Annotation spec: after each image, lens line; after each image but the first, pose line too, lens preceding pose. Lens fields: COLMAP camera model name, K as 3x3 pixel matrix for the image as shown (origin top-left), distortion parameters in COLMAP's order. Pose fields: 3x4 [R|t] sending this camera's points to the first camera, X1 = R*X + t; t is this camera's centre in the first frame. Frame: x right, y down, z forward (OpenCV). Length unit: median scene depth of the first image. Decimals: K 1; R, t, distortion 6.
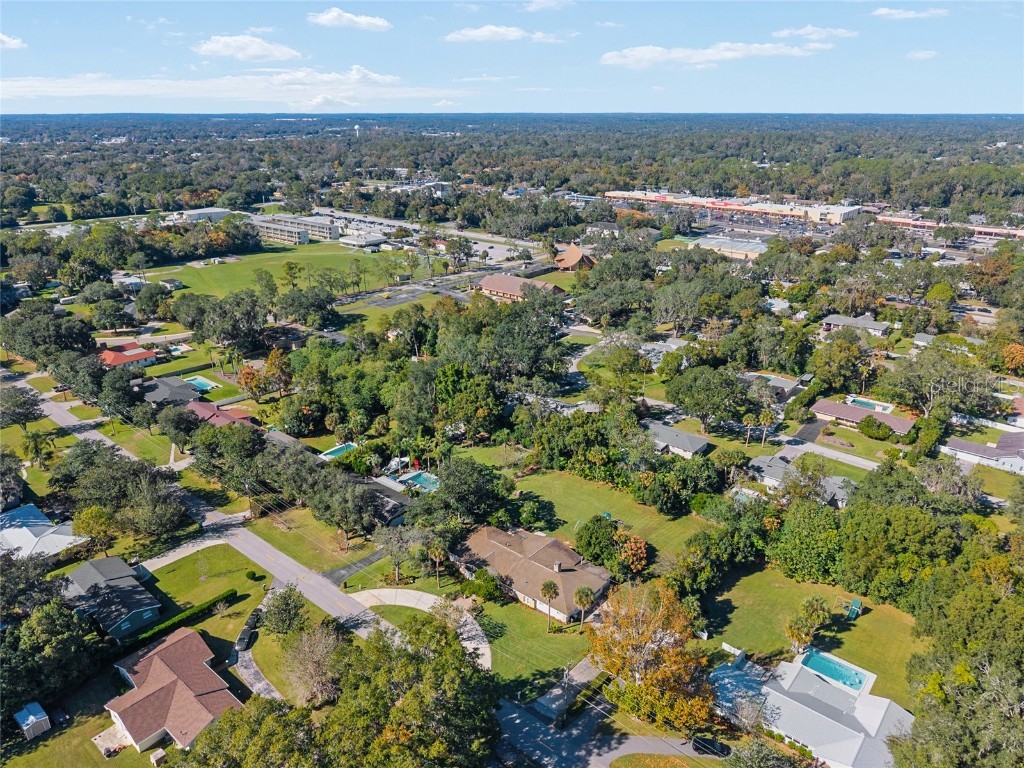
lens RADIAL K [[680.6, 0, 495.5], [0, 680.6, 386.2], [0, 0, 1]] dist [0.014637, -0.004020]
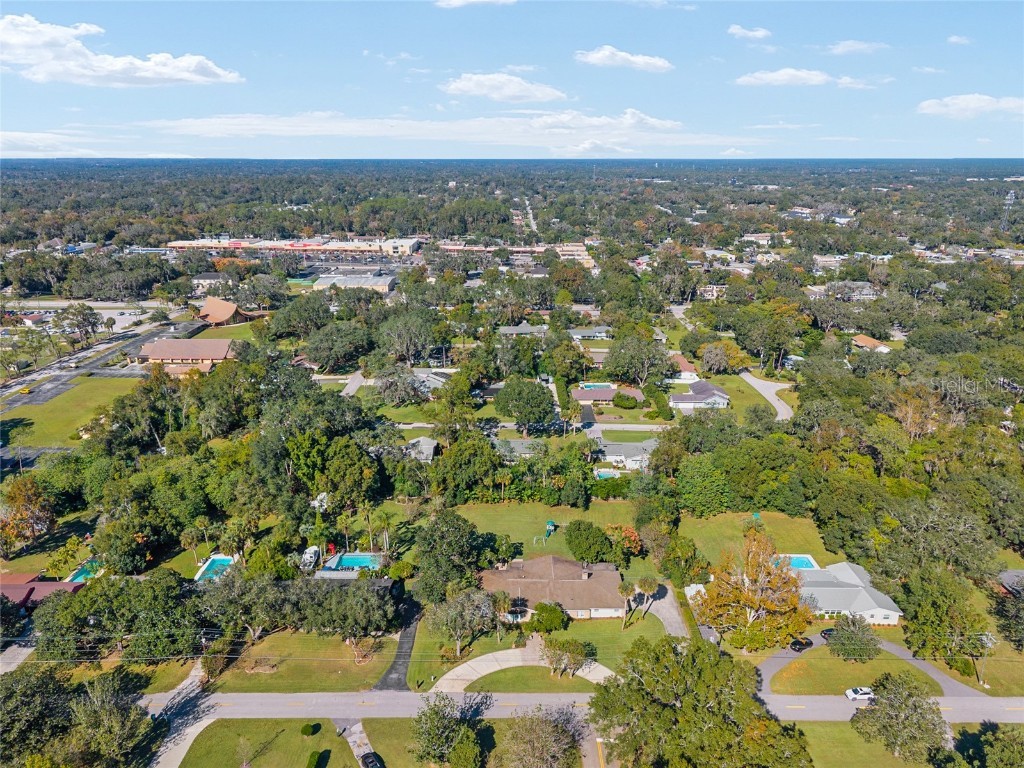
lens RADIAL K [[680.6, 0, 495.5], [0, 680.6, 386.2], [0, 0, 1]] dist [0.014637, -0.004020]
pose [[0.774117, -0.202421, 0.599807, -0.456715], [0.237660, 0.971121, 0.021005, -0.057822], [-0.586738, 0.126290, 0.799869, 0.149513]]
